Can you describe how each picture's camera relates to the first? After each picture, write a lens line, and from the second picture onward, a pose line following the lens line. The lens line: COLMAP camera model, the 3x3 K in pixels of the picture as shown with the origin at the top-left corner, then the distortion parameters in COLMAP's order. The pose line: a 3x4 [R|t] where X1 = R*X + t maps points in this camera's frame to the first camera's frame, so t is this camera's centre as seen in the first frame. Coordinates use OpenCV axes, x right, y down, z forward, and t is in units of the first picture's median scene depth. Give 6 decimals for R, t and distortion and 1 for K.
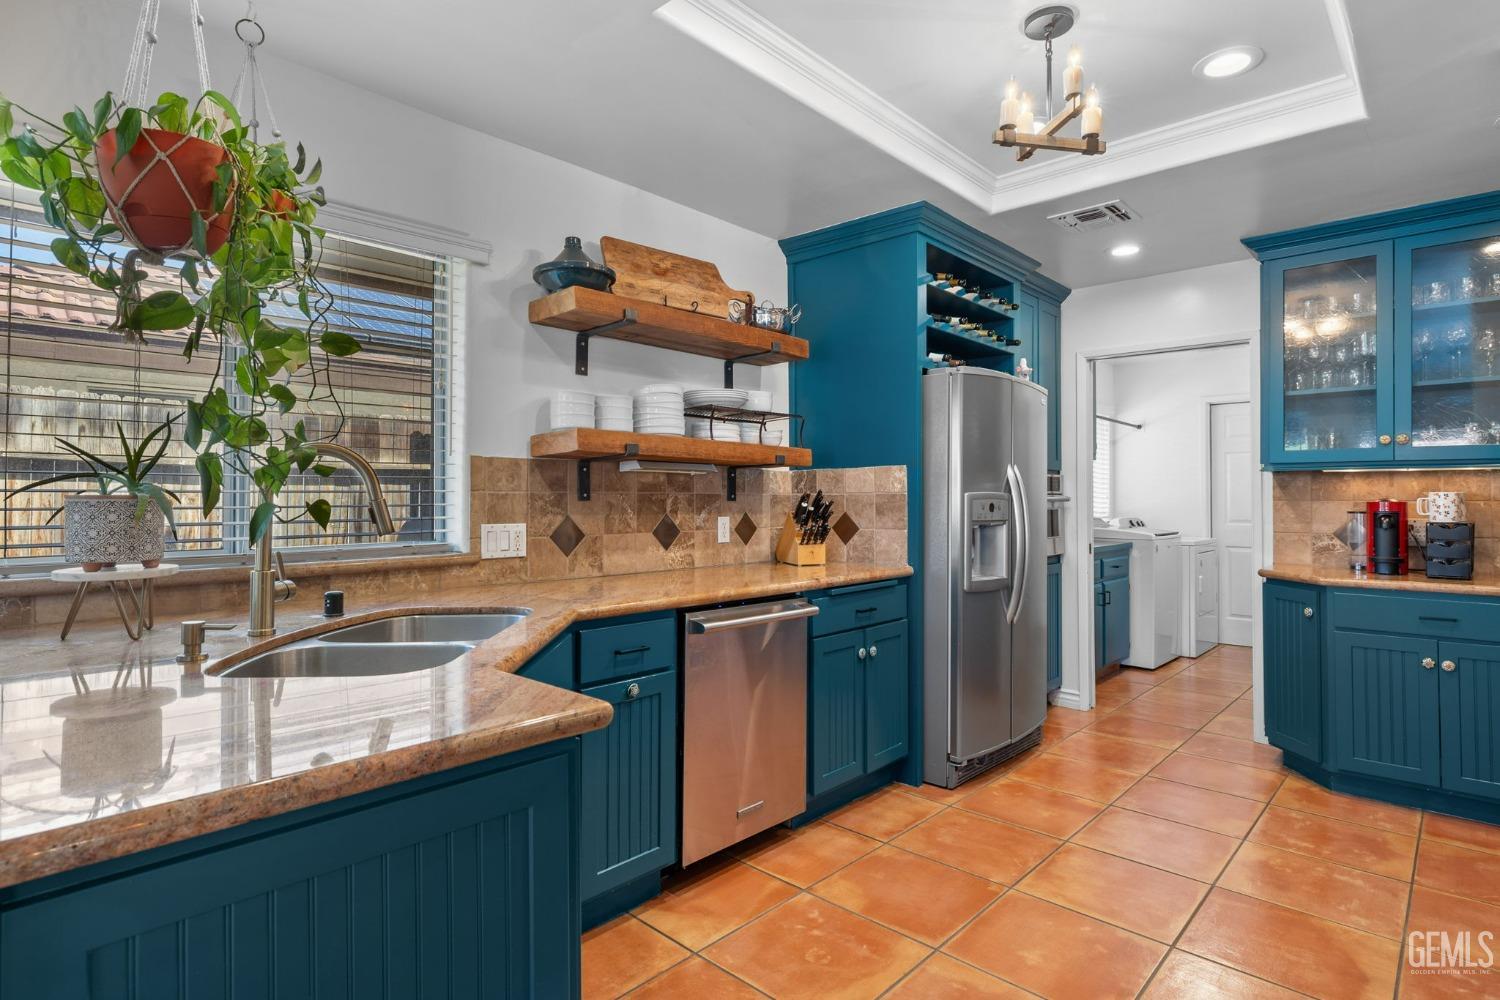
lens RADIAL K [[798.3, 0, 746.8], [0, 798.3, 504.8], [0, 0, 1]] dist [-0.000451, 0.000398]
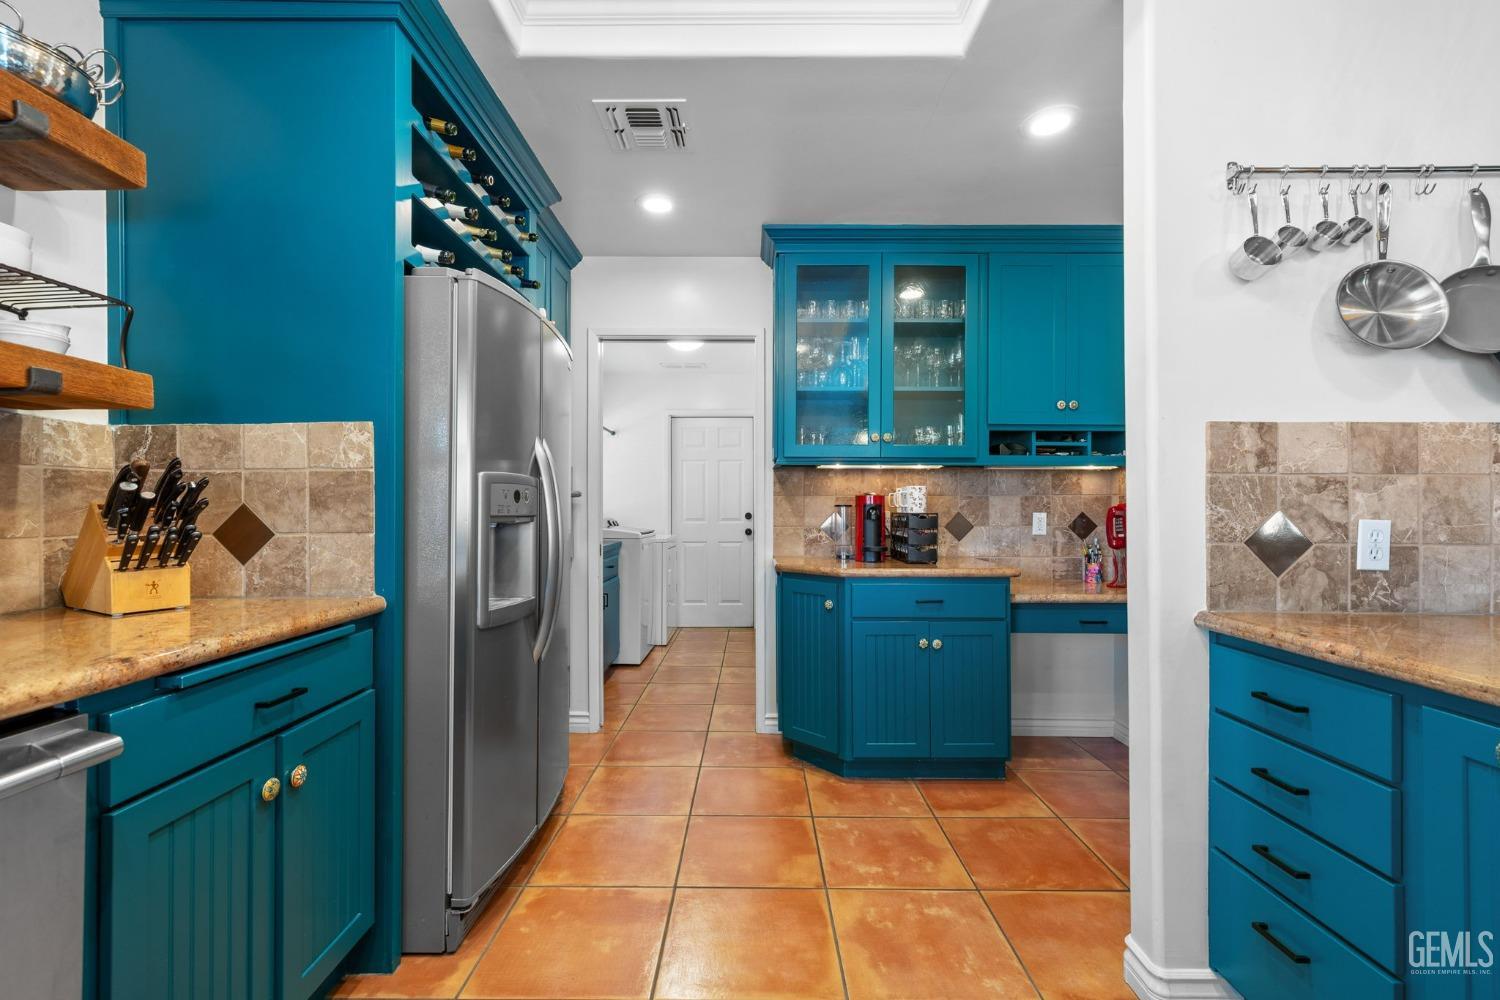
lens RADIAL K [[645.6, 0, 750.0], [0, 645.6, 500.0], [0, 0, 1]] dist [0.001749, -0.000250]
pose [[0.738235, 0.006742, 0.674509, 0.084703], [0.006701, 0.999827, -0.017328, 0.016784], [-0.674510, 0.017312, 0.738063, 0.462614]]
